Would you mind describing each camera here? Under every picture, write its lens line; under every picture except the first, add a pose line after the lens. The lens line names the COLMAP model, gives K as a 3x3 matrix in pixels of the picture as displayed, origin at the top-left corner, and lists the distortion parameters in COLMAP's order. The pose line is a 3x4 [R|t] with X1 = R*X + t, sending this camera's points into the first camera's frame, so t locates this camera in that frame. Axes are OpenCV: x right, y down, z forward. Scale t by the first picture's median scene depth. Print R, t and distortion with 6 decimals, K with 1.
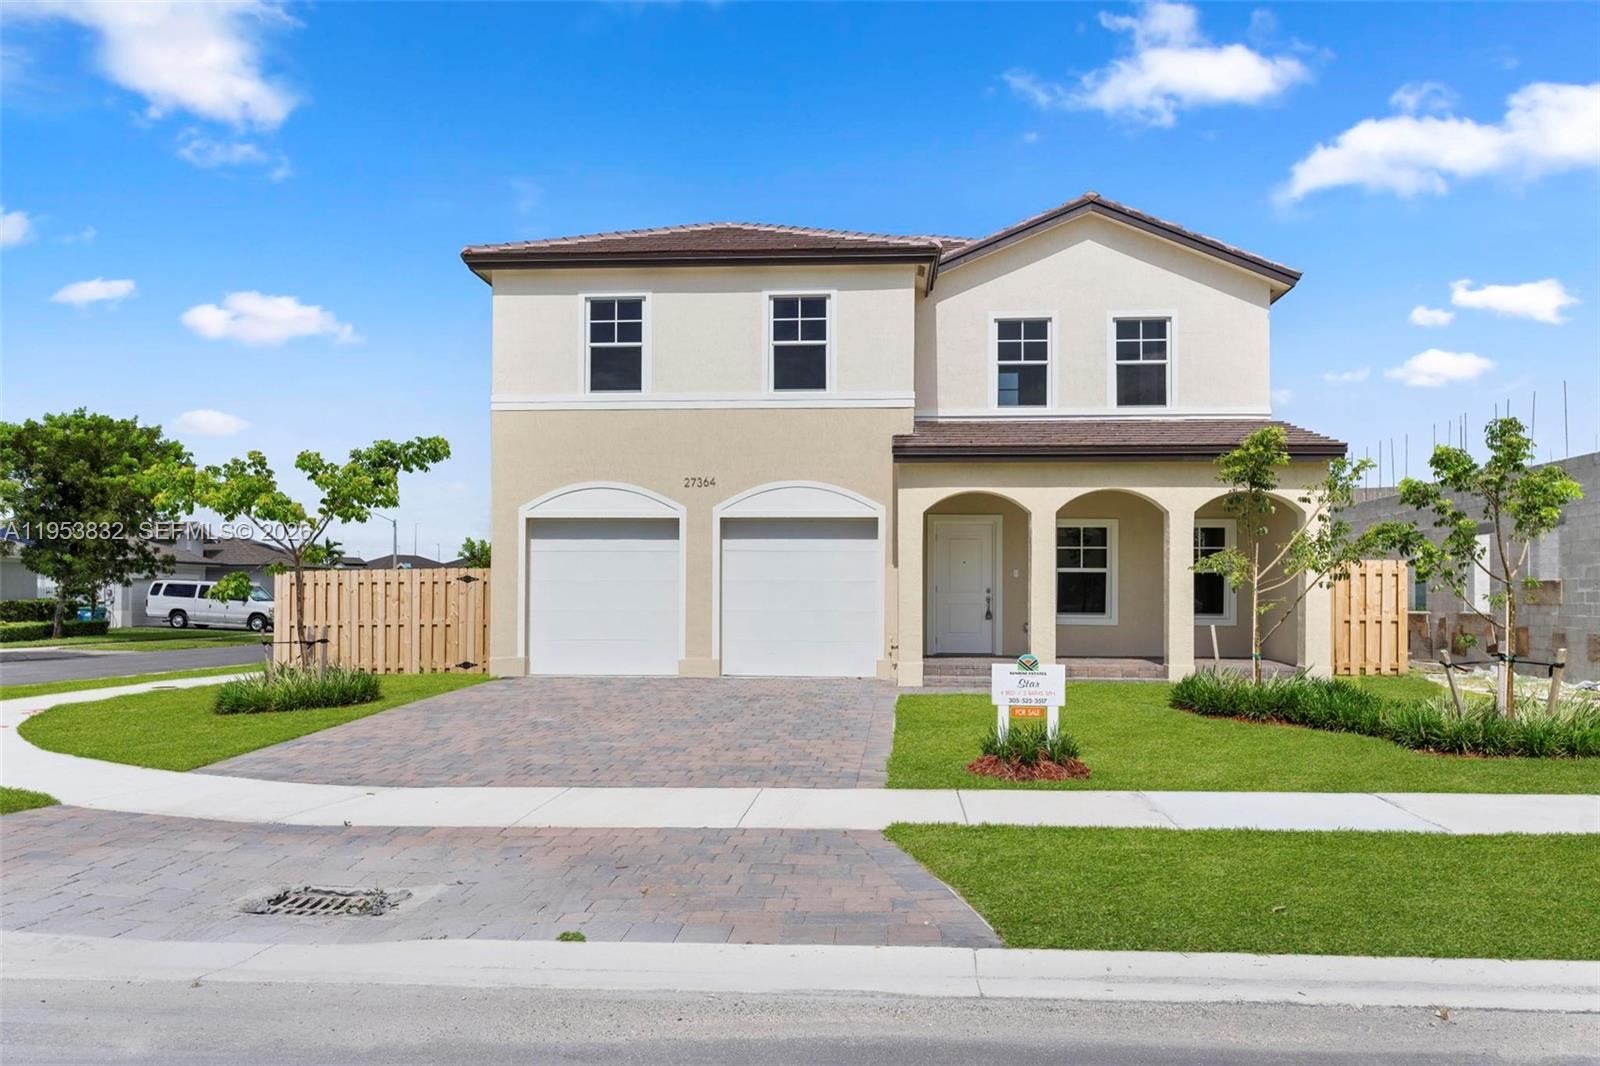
lens RADIAL K [[1178.4, 0, 807.1], [0, 1178.4, 580.5], [0, 0, 1]] dist [-0.007124, -0.005707]
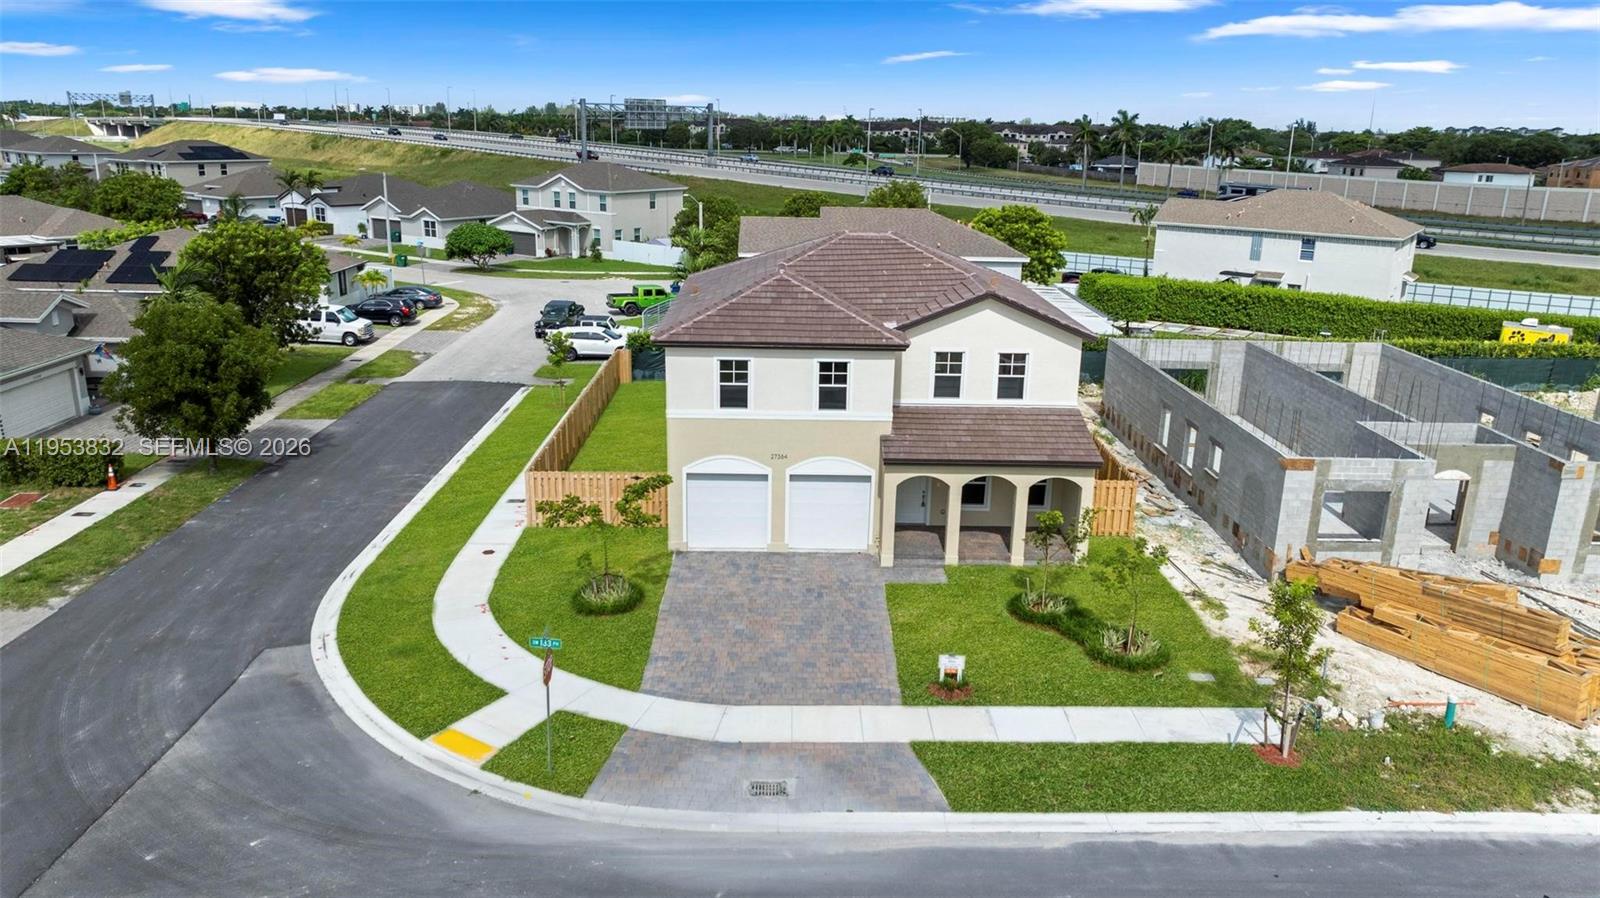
lens RADIAL K [[1108.3, 0, 800.0], [0, 1108.3, 449.0], [0, 0, 1]] dist [-0.002215, 0.000260]
pose [[0.996434, -0.008493, 0.083950, -0.206440], [-0.016771, 0.955134, 0.295697, -0.622679], [-0.082694, -0.296051, 0.951586, -0.704854]]
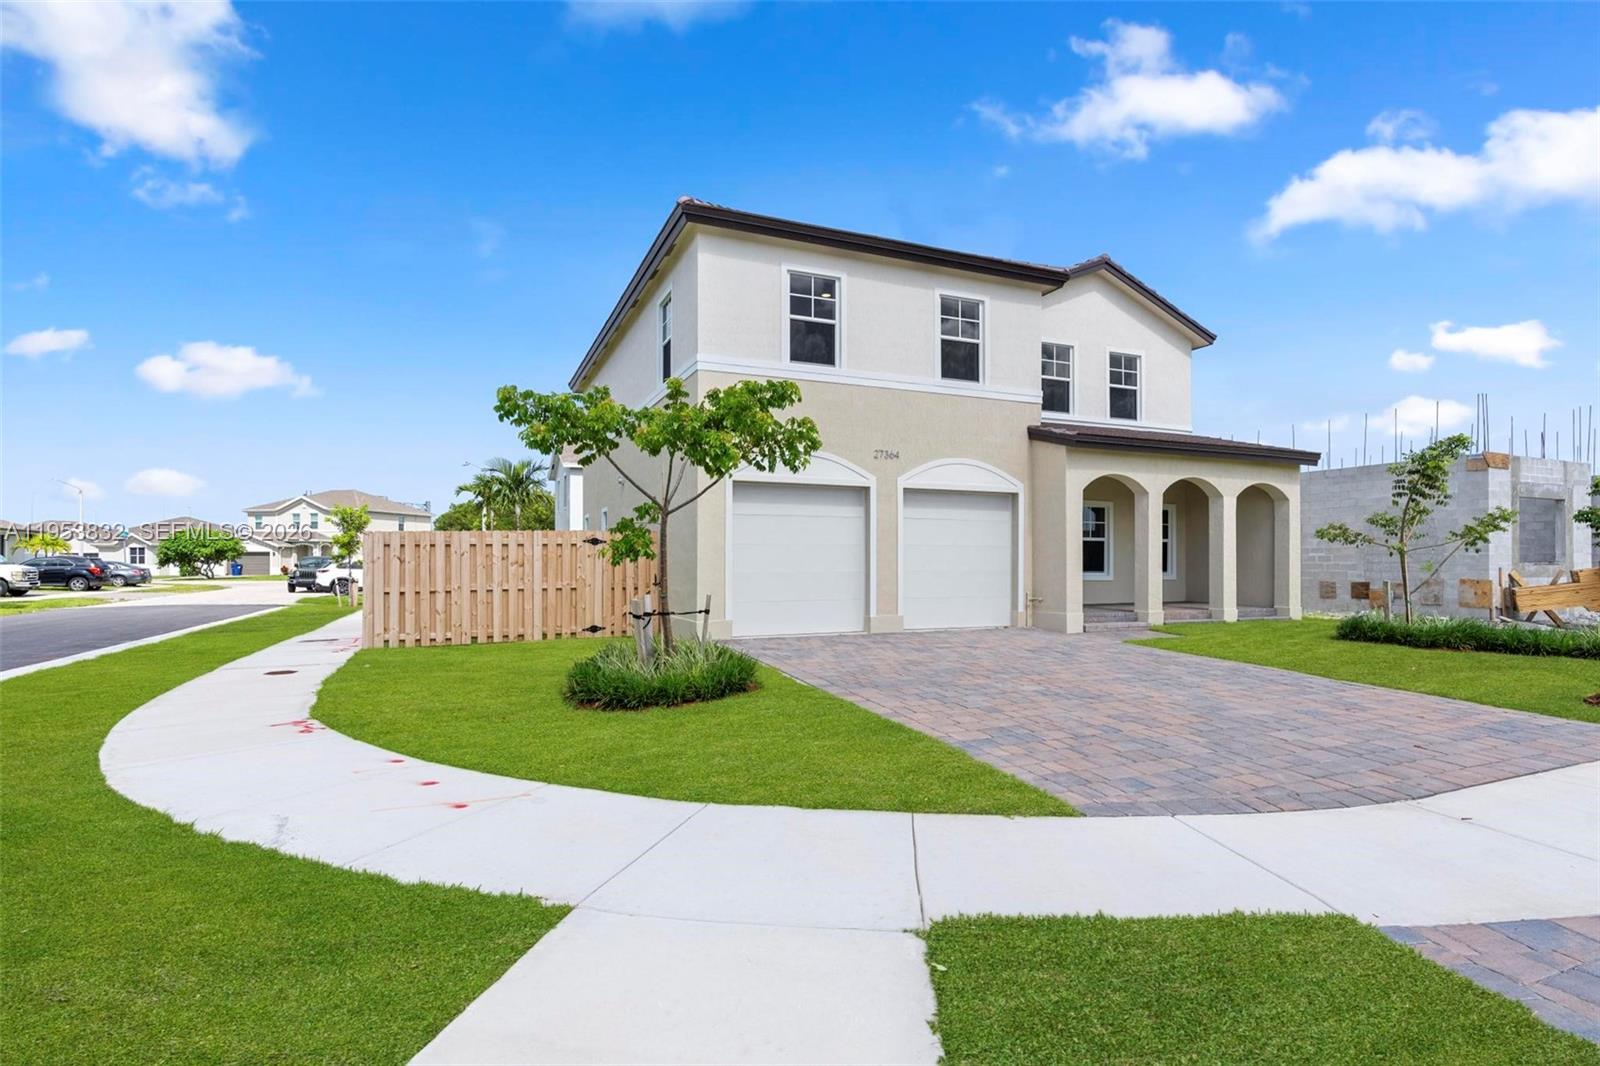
lens RADIAL K [[792.0, 0, 798.4], [0, 792.0, 562.6], [0, 0, 1]] dist [-0.000854, -0.000142]
pose [[0.892351, -0.002849, 0.451332, -0.495017], [-0.004606, 0.999871, 0.015418, 0.005922], [-0.451318, -0.015837, 0.892223, 0.372189]]
